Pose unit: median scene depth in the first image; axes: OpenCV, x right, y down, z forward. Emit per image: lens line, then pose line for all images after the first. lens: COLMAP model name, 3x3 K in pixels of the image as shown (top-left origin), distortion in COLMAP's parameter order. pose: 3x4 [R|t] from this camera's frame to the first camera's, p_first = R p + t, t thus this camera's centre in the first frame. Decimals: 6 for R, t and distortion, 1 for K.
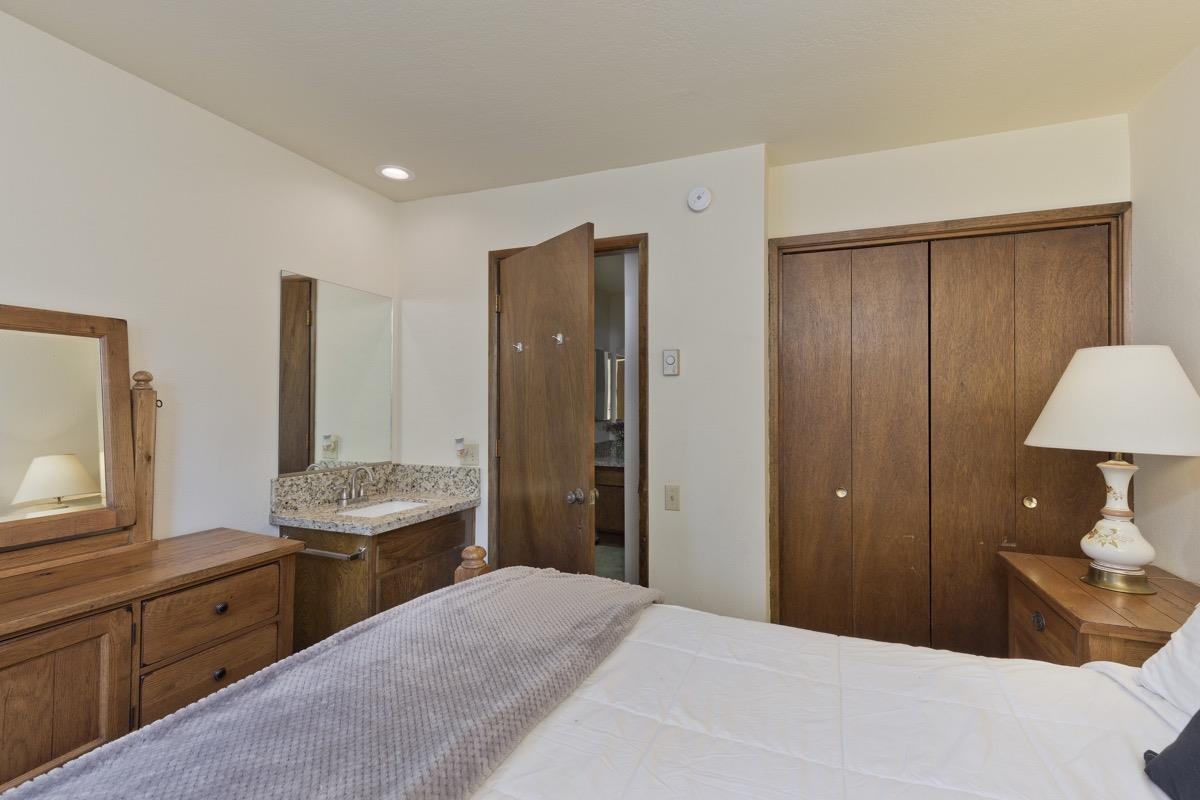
lens RADIAL K [[537.3, 0, 605.2], [0, 537.3, 413.0], [0, 0, 1]] dist [0.005610, -0.001168]
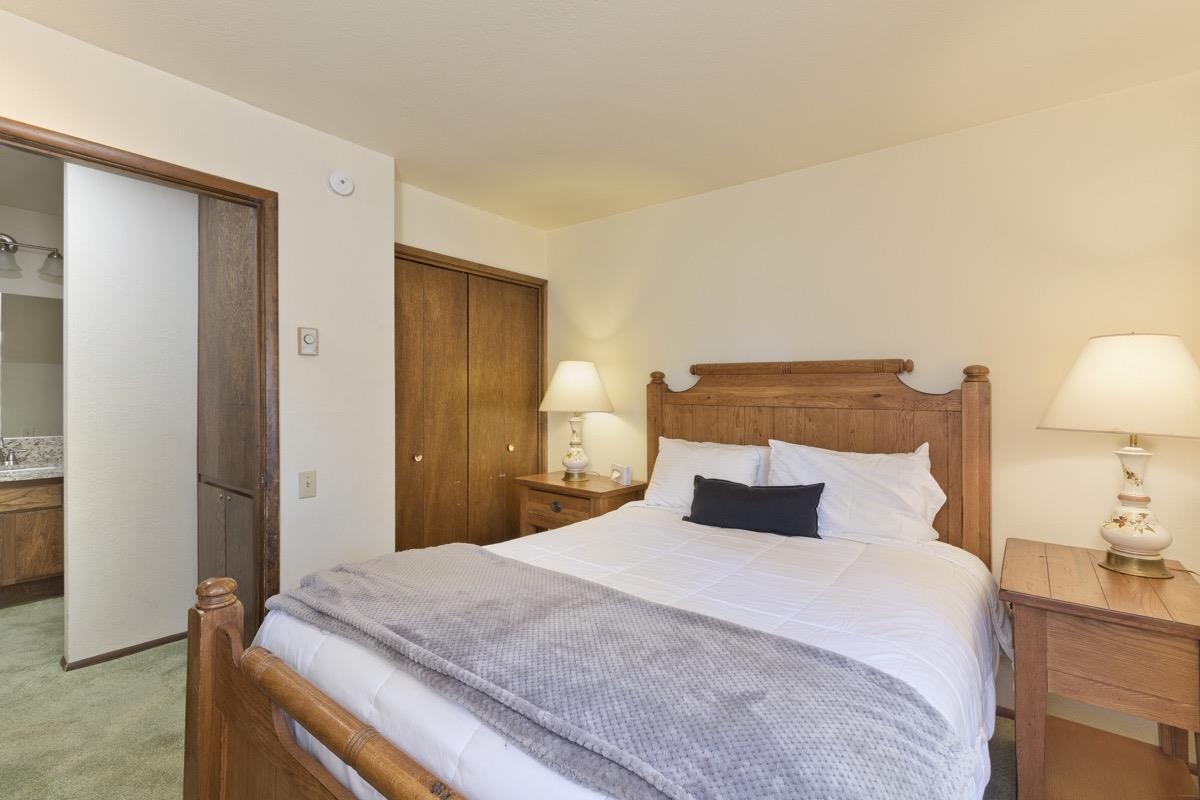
lens RADIAL K [[537.3, 0, 607.1], [0, 537.3, 392.8], [0, 0, 1]] dist [0.005610, -0.001168]
pose [[0.282657, -0.003754, 0.959214, -0.666035], [-0.000635, 0.999991, 0.004100, -0.008549], [-0.959221, -0.001768, 0.282652, 0.238865]]
